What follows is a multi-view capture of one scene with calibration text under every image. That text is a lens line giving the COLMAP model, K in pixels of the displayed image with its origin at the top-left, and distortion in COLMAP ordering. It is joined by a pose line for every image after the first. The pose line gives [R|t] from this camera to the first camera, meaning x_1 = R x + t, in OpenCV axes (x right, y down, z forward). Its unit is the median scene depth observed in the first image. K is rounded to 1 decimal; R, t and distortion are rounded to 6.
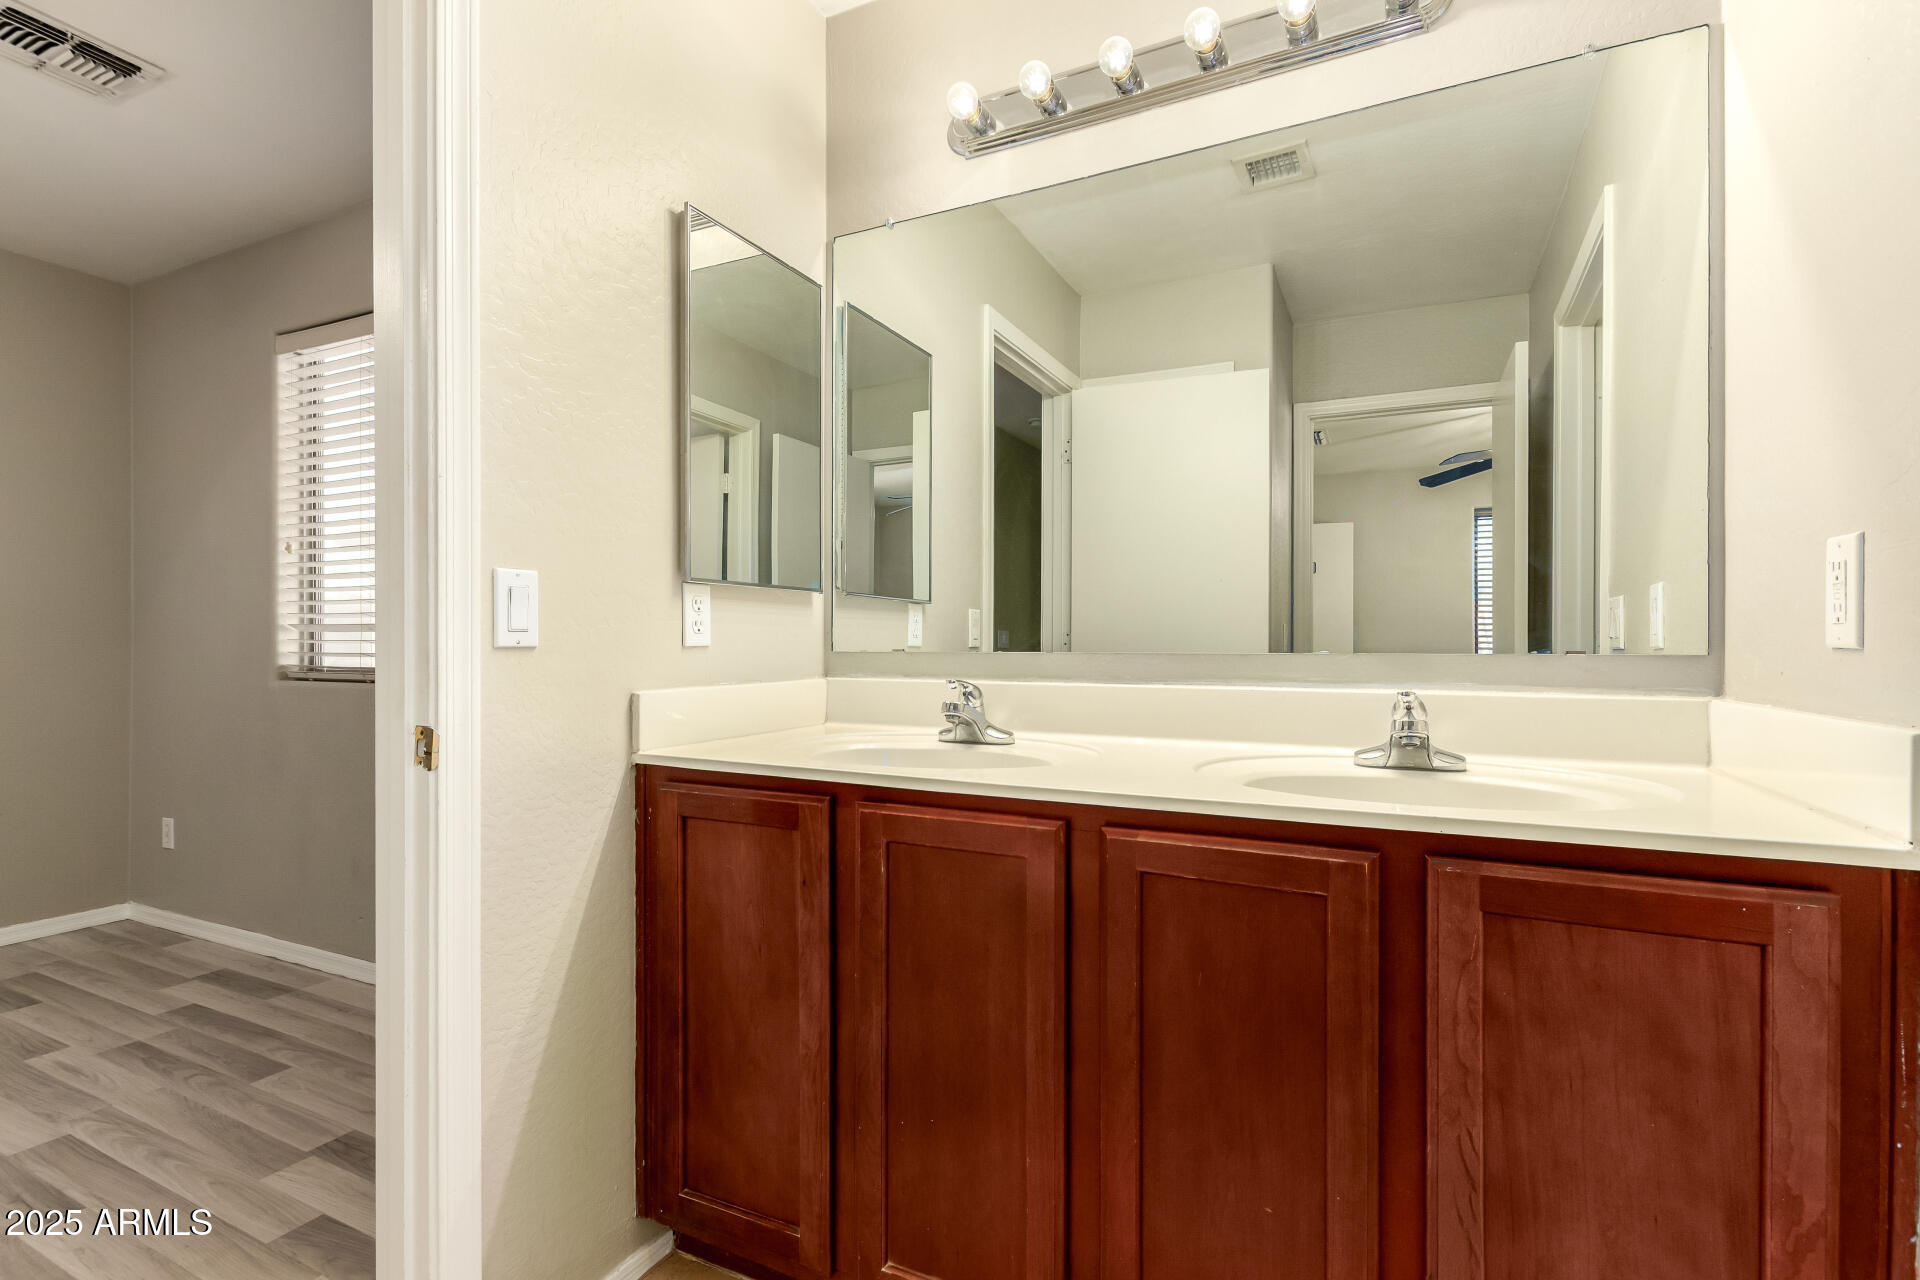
lens RADIAL K [[893.2, 0, 960.0], [0, 893.2, 640.0], [0, 0, 1]] dist [-0.001236, -0.000898]
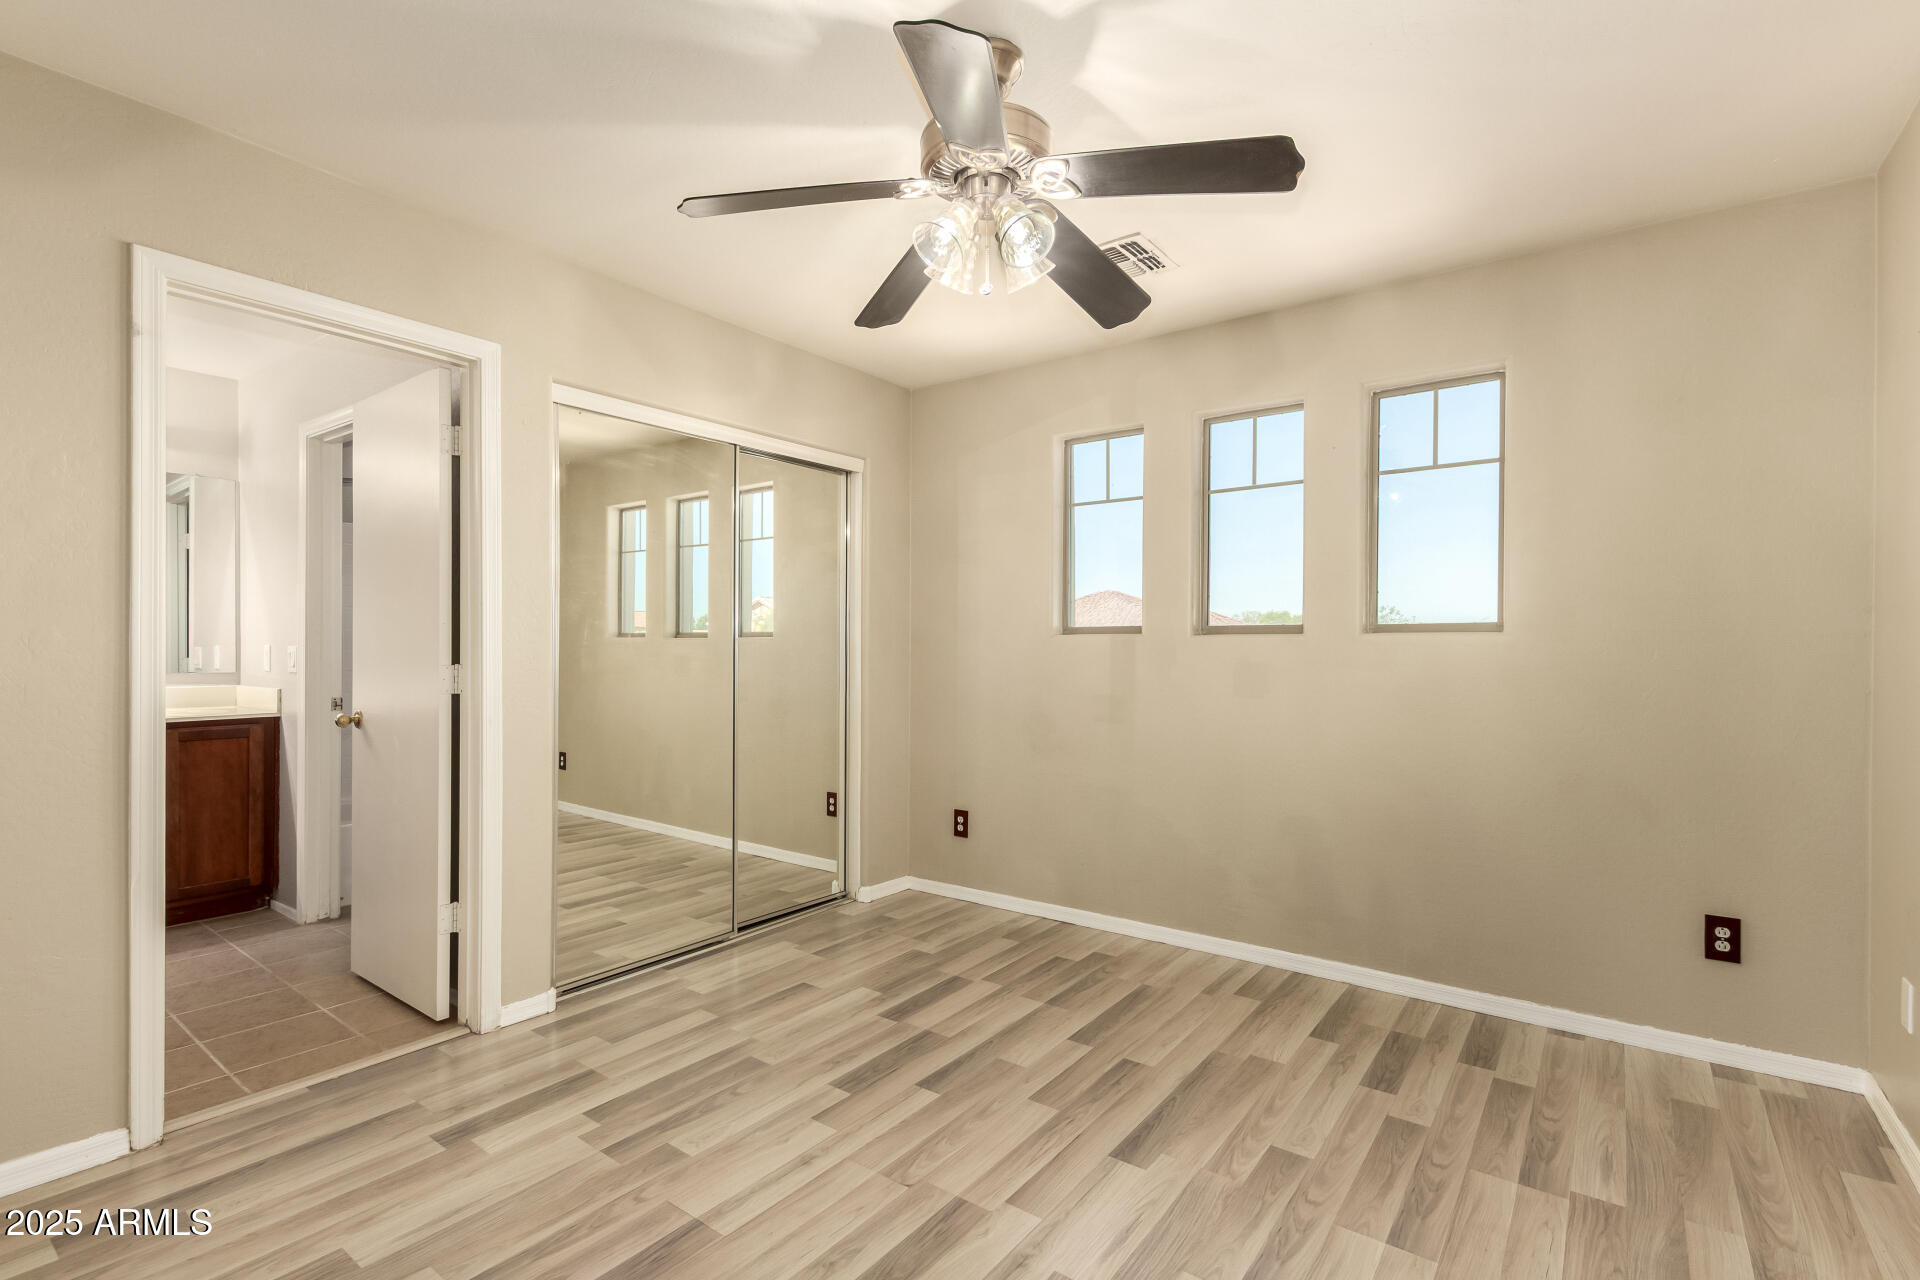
lens RADIAL K [[893.2, 0, 960.0], [0, 893.2, 640.0], [0, 0, 1]] dist [-0.001236, -0.000898]
pose [[0.187534, 0.002568, 0.982255, -1.900809], [0.003427, 0.999989, -0.003268, -0.082250], [-0.982252, 0.003979, 0.187523, -2.251303]]
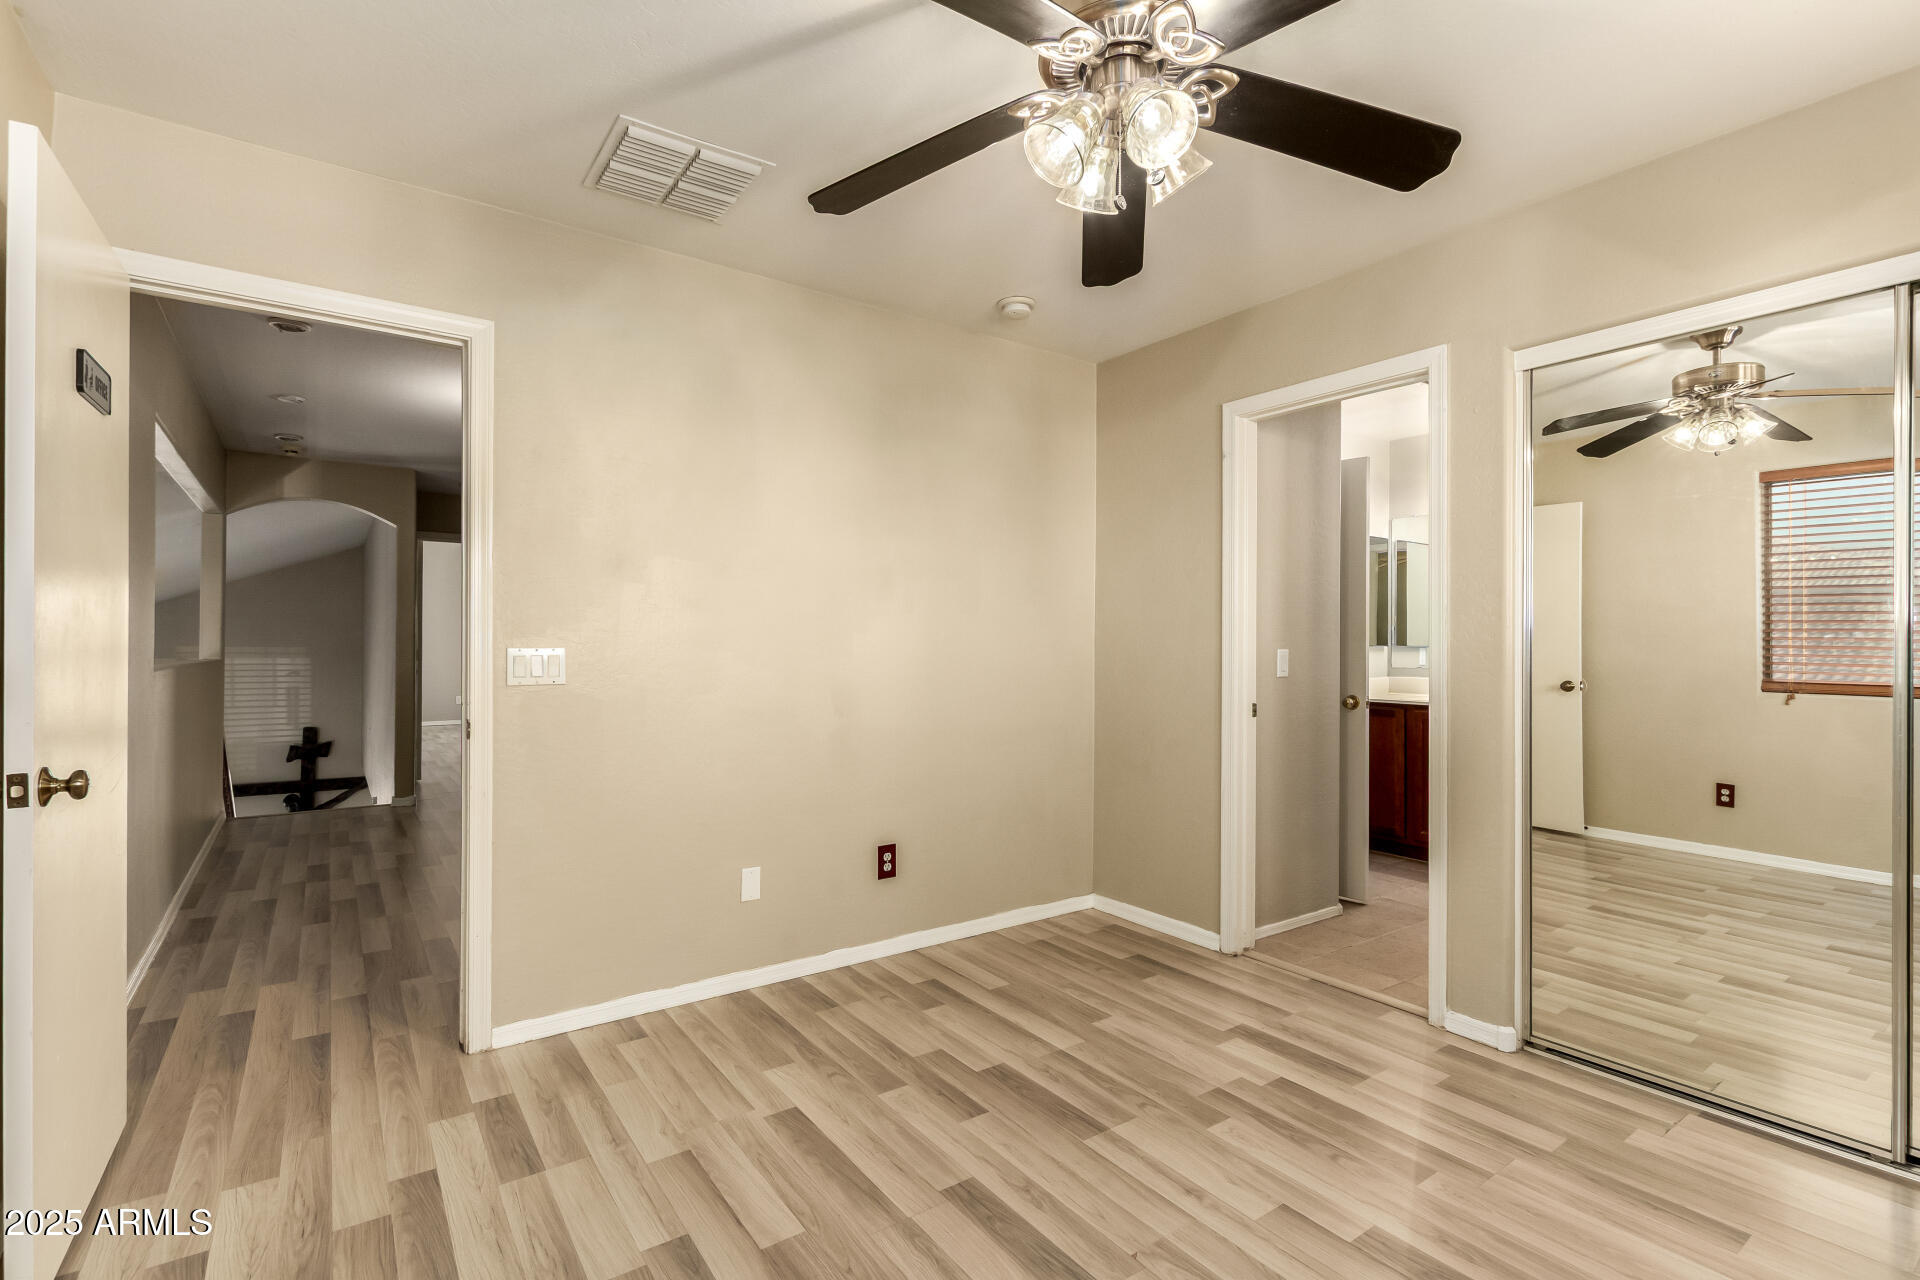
lens RADIAL K [[877.6, 0, 960.0], [0, 877.6, 640.0], [0, 0, 1]] dist [-0.002338, -0.000812]
pose [[0.881112, 0.000251, -0.472907, -0.050894], [-0.002863, 0.999984, -0.004805, -0.086428], [0.472899, 0.005587, 0.881099, -3.169585]]
